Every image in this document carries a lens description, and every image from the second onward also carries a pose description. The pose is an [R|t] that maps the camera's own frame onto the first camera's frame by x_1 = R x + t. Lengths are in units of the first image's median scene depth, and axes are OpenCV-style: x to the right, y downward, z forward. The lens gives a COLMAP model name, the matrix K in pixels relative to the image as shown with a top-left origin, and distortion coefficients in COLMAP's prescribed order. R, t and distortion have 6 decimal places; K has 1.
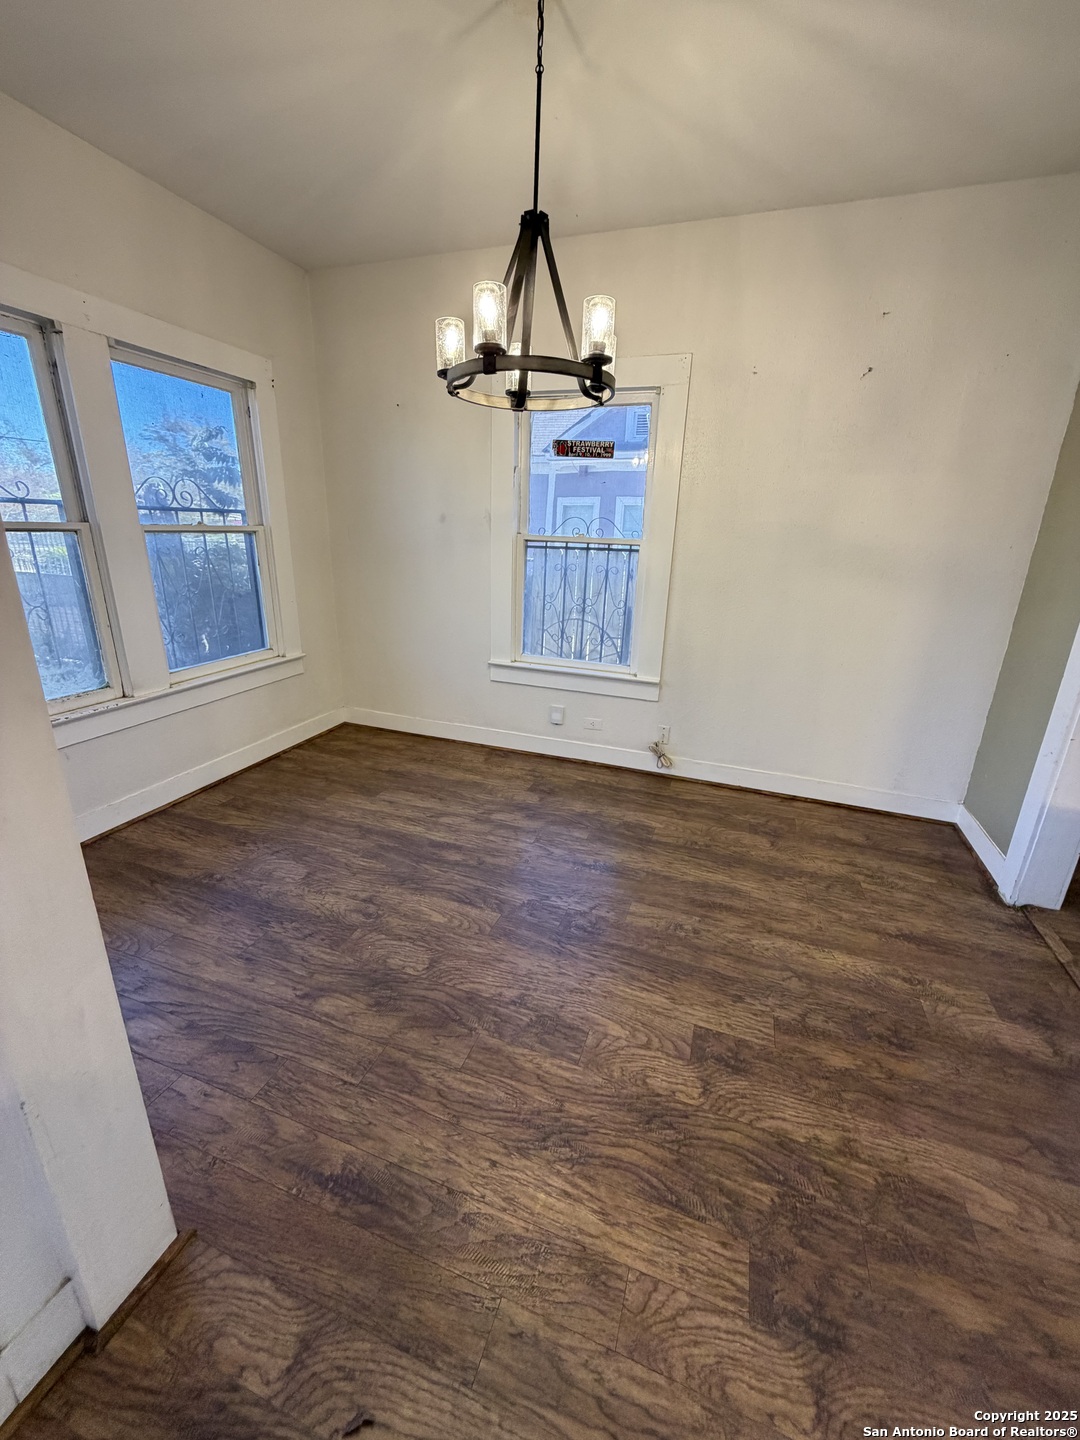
lens RADIAL K [[572.4, 0, 538.8], [0, 572.4, 714.1], [0, 0, 1]] dist [-0.000546, -0.000041]
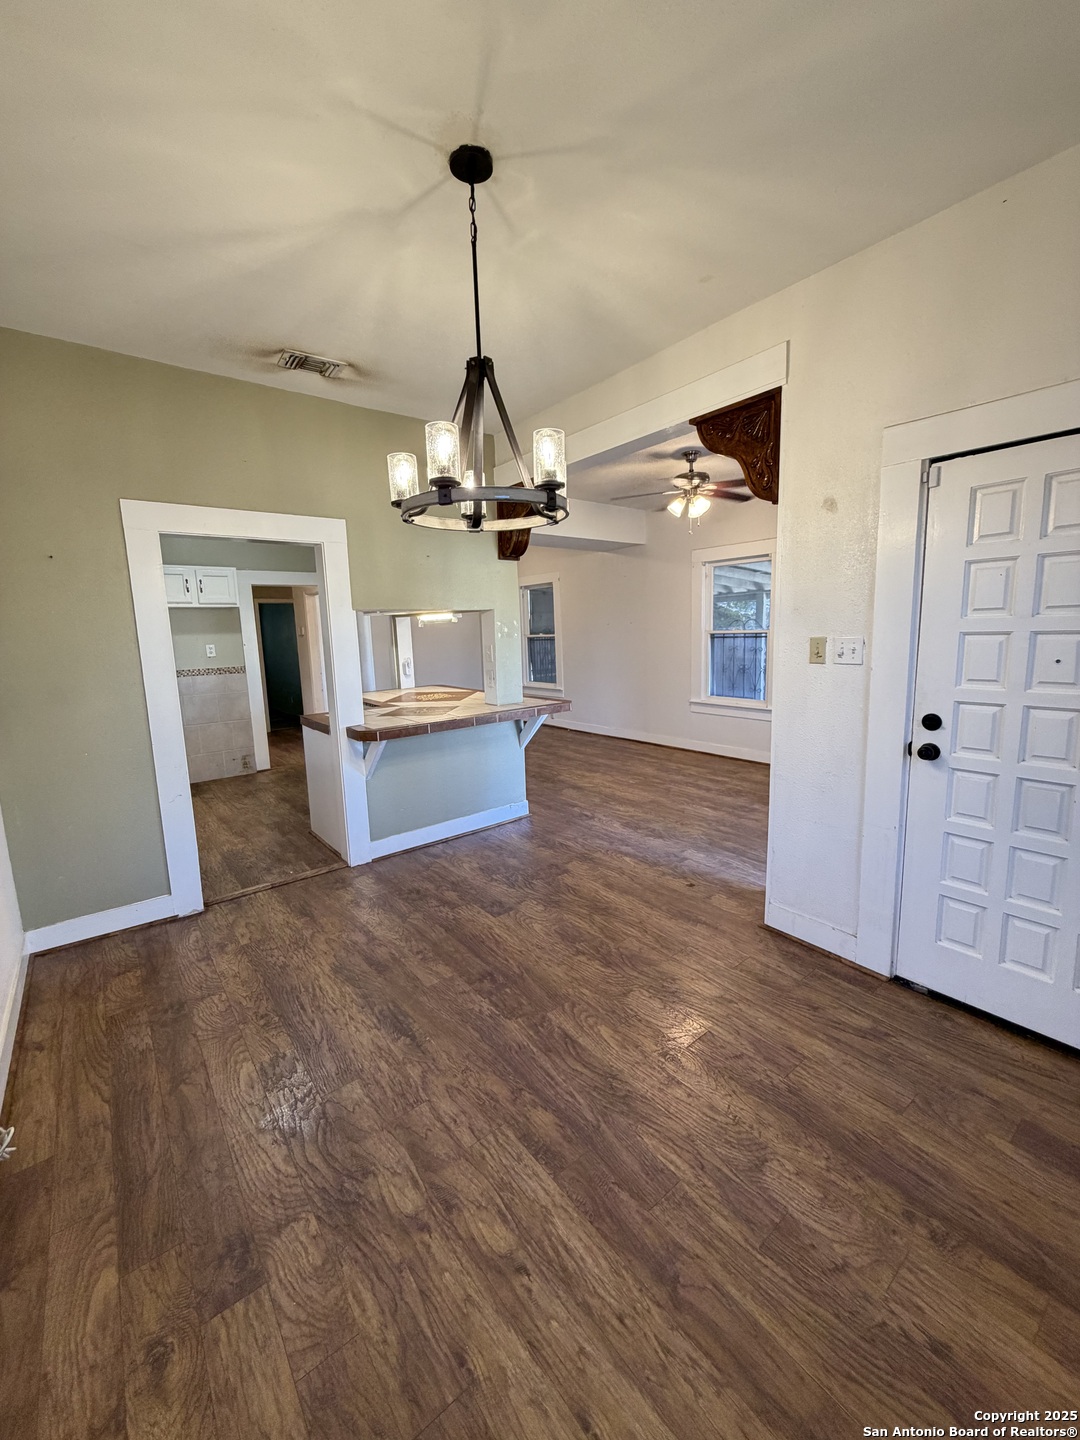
lens RADIAL K [[572.4, 0, 538.8], [0, 572.4, 714.1], [0, 0, 1]] dist [-0.000546, -0.000041]
pose [[-0.846129, -0.086728, 0.525874, -0.508913], [0.164191, 0.896270, 0.411997, -0.507961], [-0.507057, 0.434947, -0.744120, 1.446885]]
